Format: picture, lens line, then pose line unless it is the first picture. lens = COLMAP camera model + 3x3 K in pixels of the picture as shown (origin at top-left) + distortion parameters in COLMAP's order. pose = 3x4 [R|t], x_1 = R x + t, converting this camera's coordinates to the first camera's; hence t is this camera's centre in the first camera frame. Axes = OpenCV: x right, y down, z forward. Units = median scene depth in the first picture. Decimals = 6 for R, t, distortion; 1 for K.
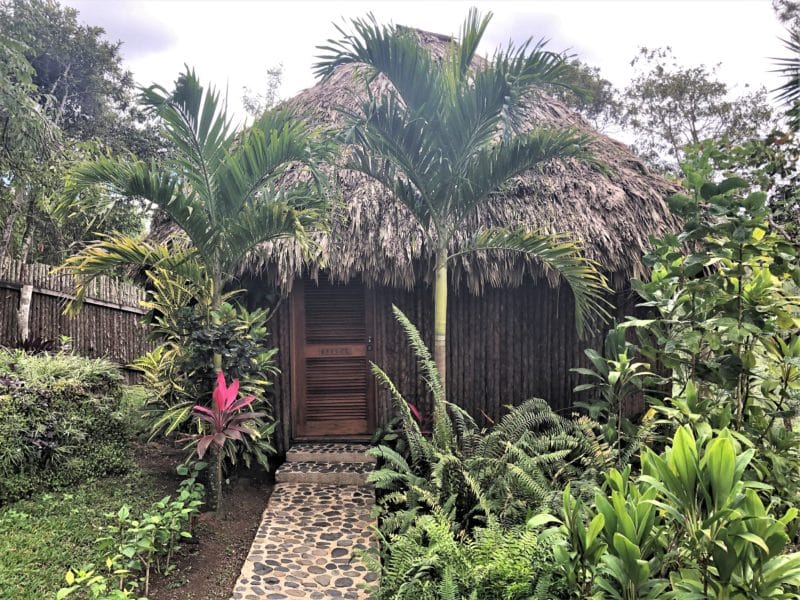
lens RADIAL K [[670.7, 0, 406.7], [0, 670.7, 300.1], [0, 0, 1]] dist [0.001289, -0.006858]
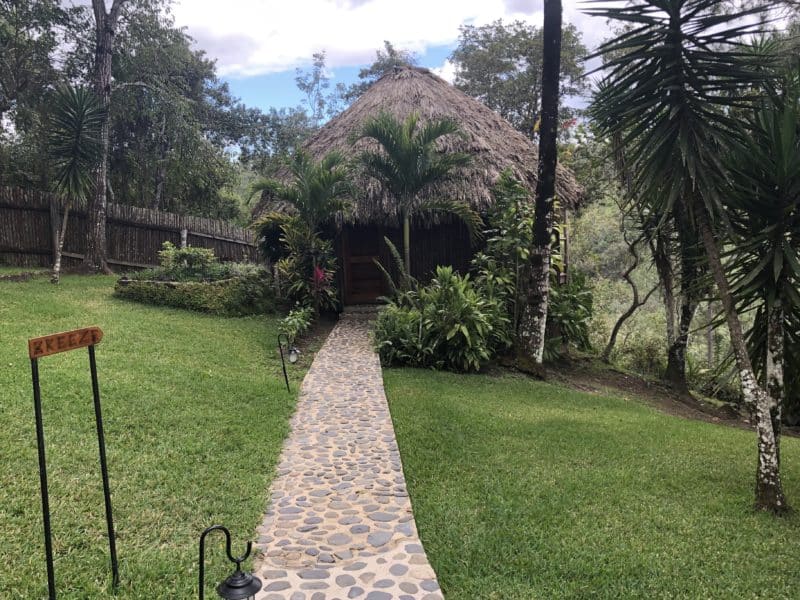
lens RADIAL K [[670.7, 0, 396.8], [0, 670.7, 303.4], [0, 0, 1]] dist [0.001289, -0.006858]
pose [[0.995613, -0.029972, -0.088634, 0.178974], [0.040409, 0.992143, 0.118407, -0.028436], [0.084389, -0.121469, 0.989001, -1.092355]]
